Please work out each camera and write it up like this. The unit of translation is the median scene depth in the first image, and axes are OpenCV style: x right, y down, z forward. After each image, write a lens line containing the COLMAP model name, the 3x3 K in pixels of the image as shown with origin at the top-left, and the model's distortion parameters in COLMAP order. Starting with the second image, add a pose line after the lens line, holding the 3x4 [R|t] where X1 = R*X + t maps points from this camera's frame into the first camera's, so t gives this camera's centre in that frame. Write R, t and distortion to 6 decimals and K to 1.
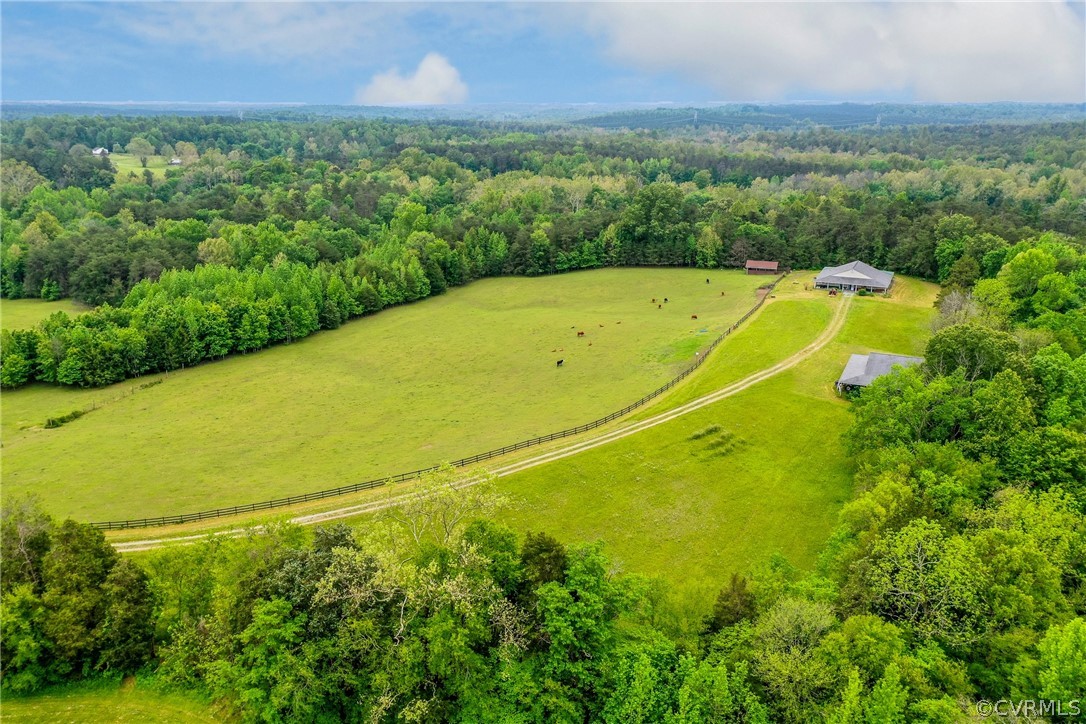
lens RADIAL K [[857.2, 0, 556.3], [0, 857.2, 367.5], [0, 0, 1]] dist [0.001391, 0.003977]
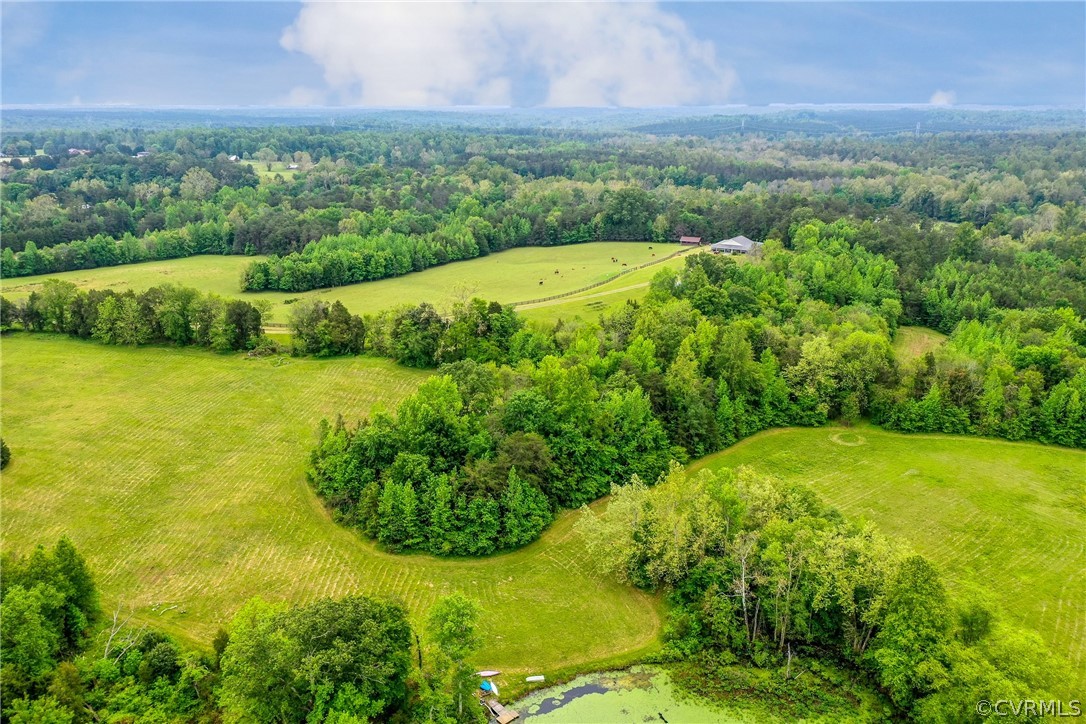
lens RADIAL K [[857.2, 0, 556.3], [0, 857.2, 367.5], [0, 0, 1]] dist [0.001391, 0.003977]
pose [[0.996544, 0.022712, -0.079901, 0.111769], [-0.022856, 0.999738, -0.000889, 0.105364], [0.079860, 0.002712, 0.996802, -0.500853]]
